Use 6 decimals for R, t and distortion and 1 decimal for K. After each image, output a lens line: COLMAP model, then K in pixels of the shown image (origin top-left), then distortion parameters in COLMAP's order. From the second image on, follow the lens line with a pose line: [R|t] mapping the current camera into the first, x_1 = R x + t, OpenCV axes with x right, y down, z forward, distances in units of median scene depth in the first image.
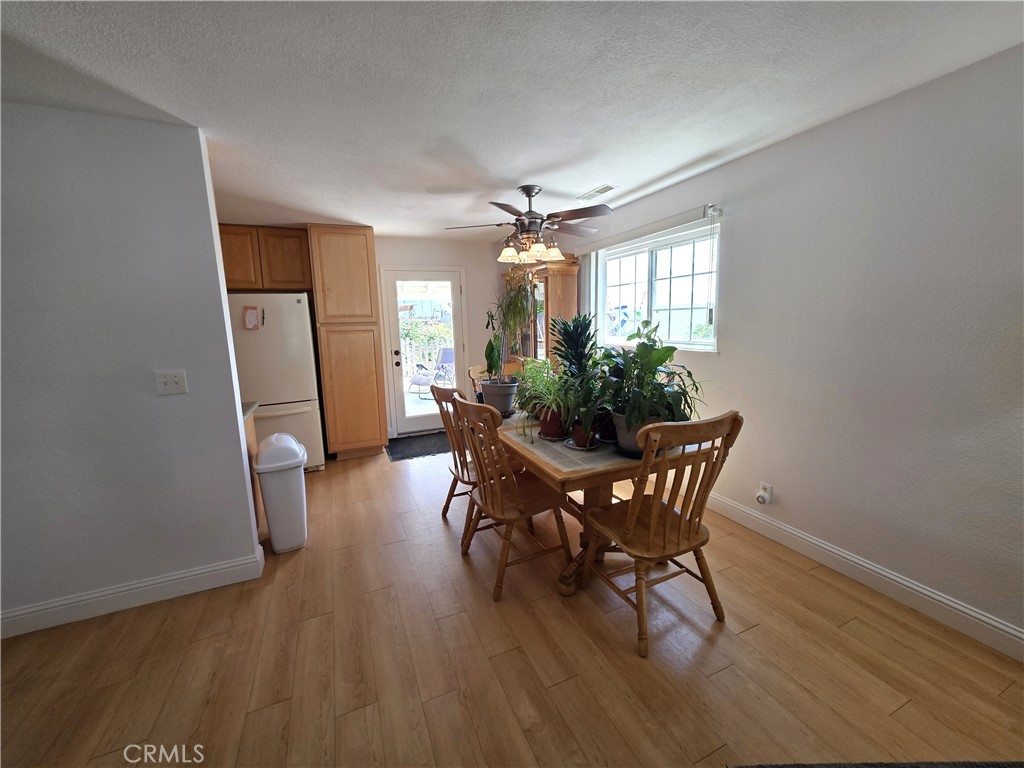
lens RADIAL K [[414.0, 0, 518.6], [0, 414.0, 380.2], [0, 0, 1]] dist [0.000082, 0.001254]
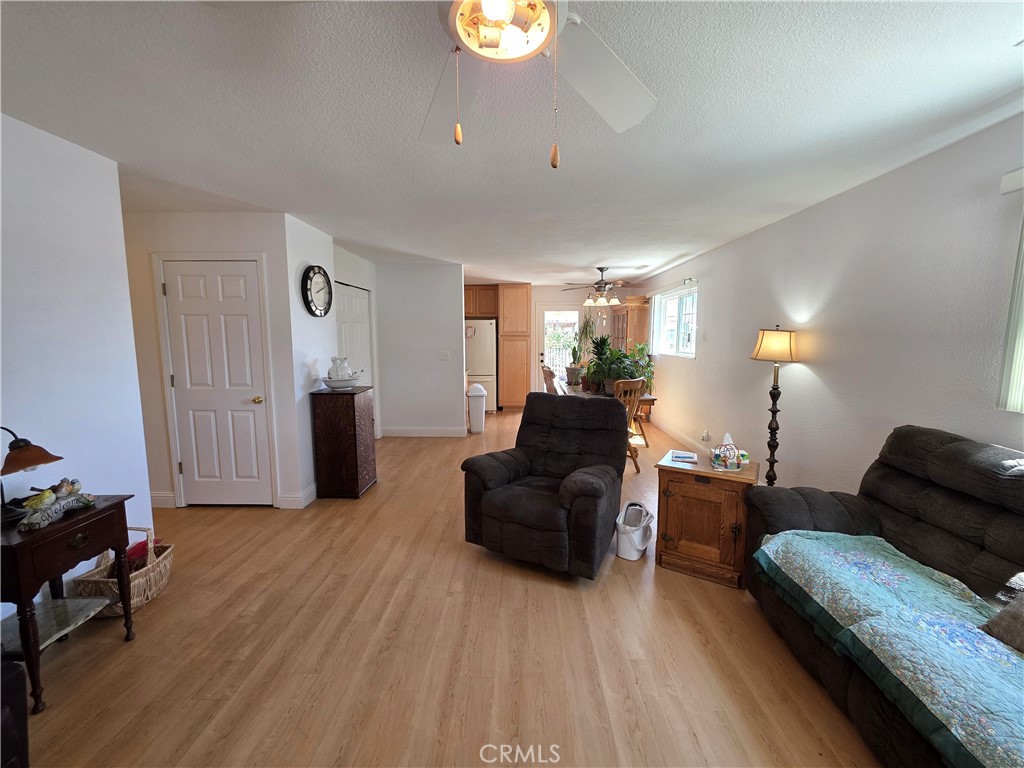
lens RADIAL K [[414.0, 0, 511.3], [0, 414.0, 384.3], [0, 0, 1]] dist [0.000082, 0.001254]
pose [[0.900745, 0.078552, -0.427187, 0.392963], [-0.087523, 0.996162, -0.001370, 0.083548], [0.425439, 0.038623, 0.904162, -0.680170]]
